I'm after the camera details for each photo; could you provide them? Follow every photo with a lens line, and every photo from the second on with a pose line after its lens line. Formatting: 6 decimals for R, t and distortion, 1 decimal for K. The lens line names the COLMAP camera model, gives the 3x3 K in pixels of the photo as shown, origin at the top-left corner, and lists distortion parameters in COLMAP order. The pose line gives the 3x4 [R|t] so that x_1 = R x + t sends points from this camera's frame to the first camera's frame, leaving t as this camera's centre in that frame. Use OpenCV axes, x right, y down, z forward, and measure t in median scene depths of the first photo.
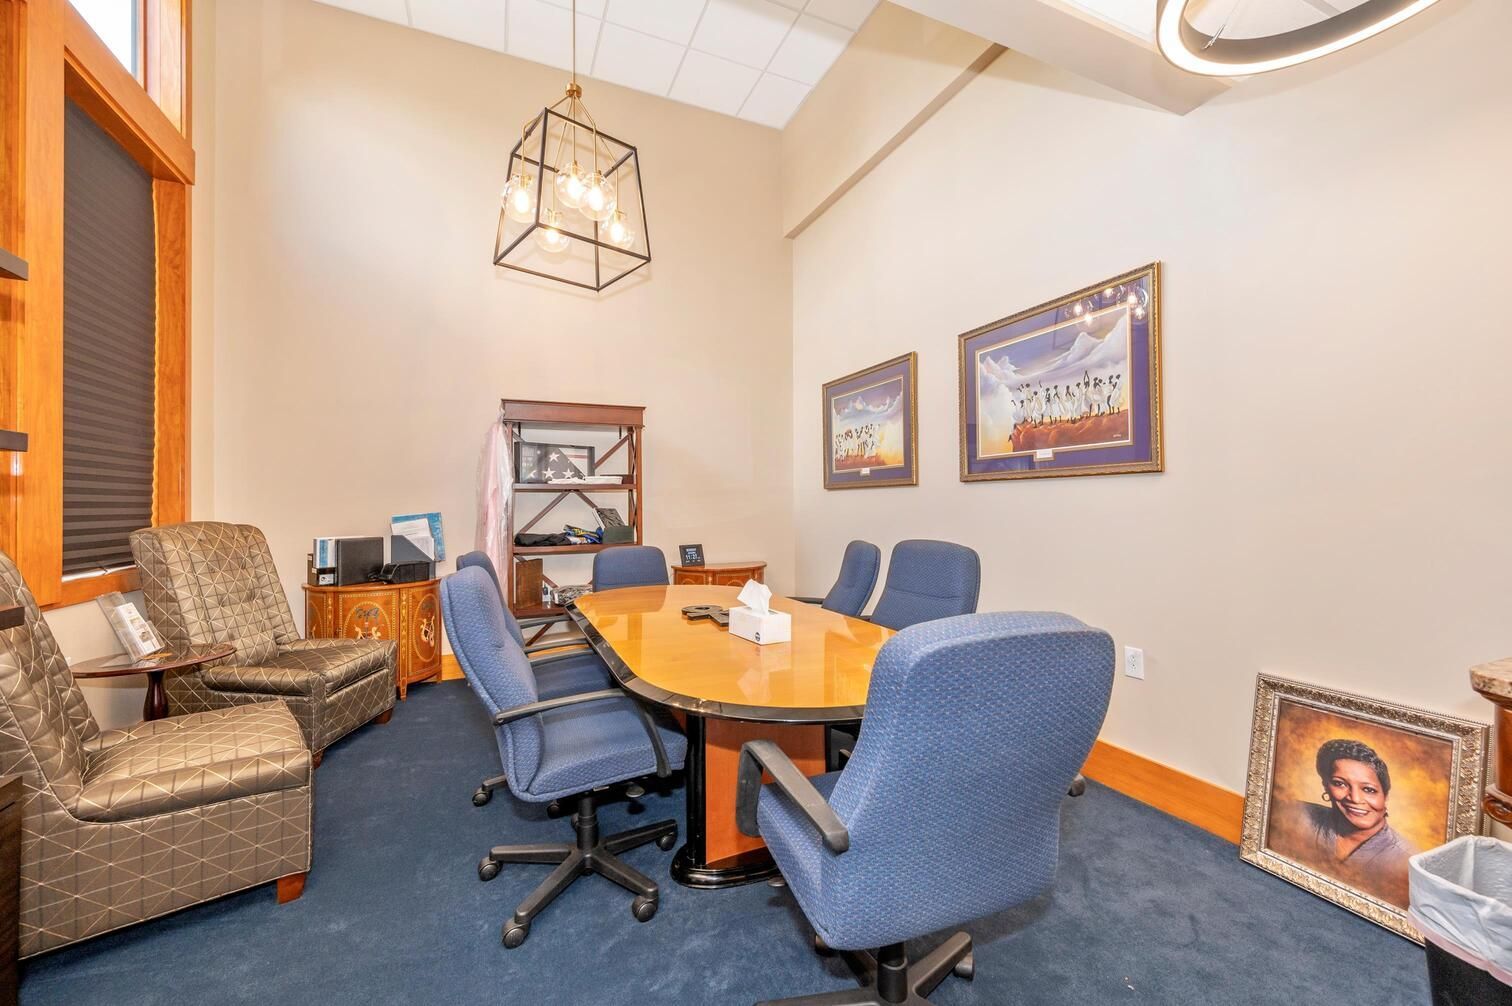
lens RADIAL K [[602.0, 0, 761.5], [0, 602.0, 503.2], [0, 0, 1]] dist [-0.000343, 0.000439]
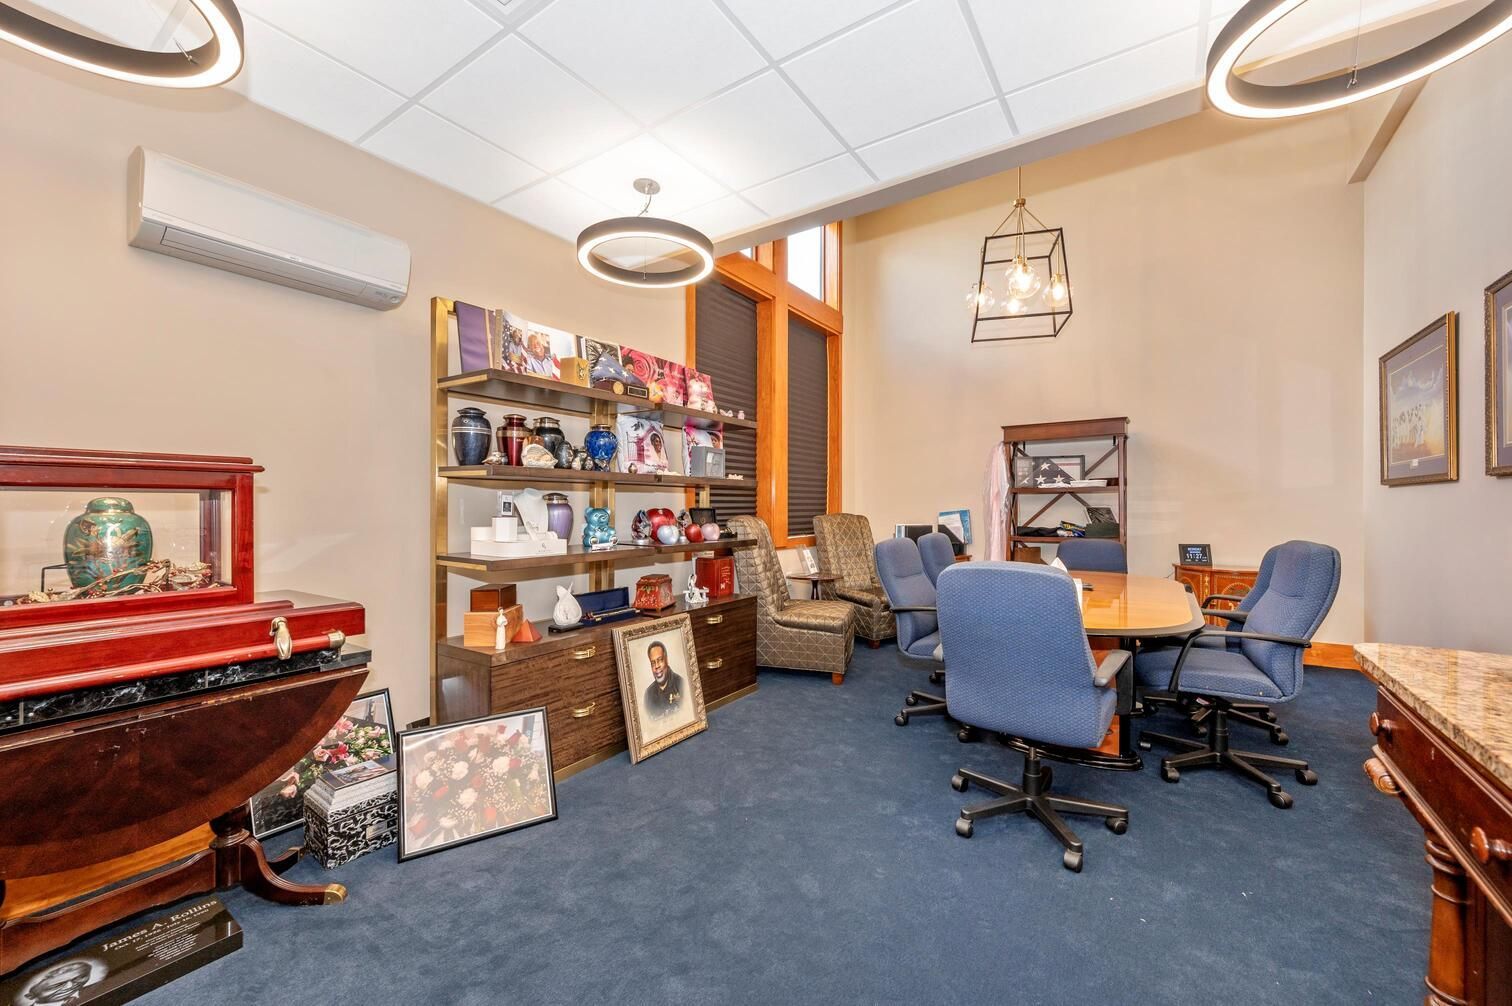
lens RADIAL K [[602.0, 0, 754.5], [0, 602.0, 503.5], [0, 0, 1]] dist [-0.000343, 0.000439]
pose [[0.528316, 0.000494, -0.849048, 0.413354], [0.003689, 0.999989, 0.002877, -0.005212], [0.849040, -0.004652, 0.528308, -0.186340]]
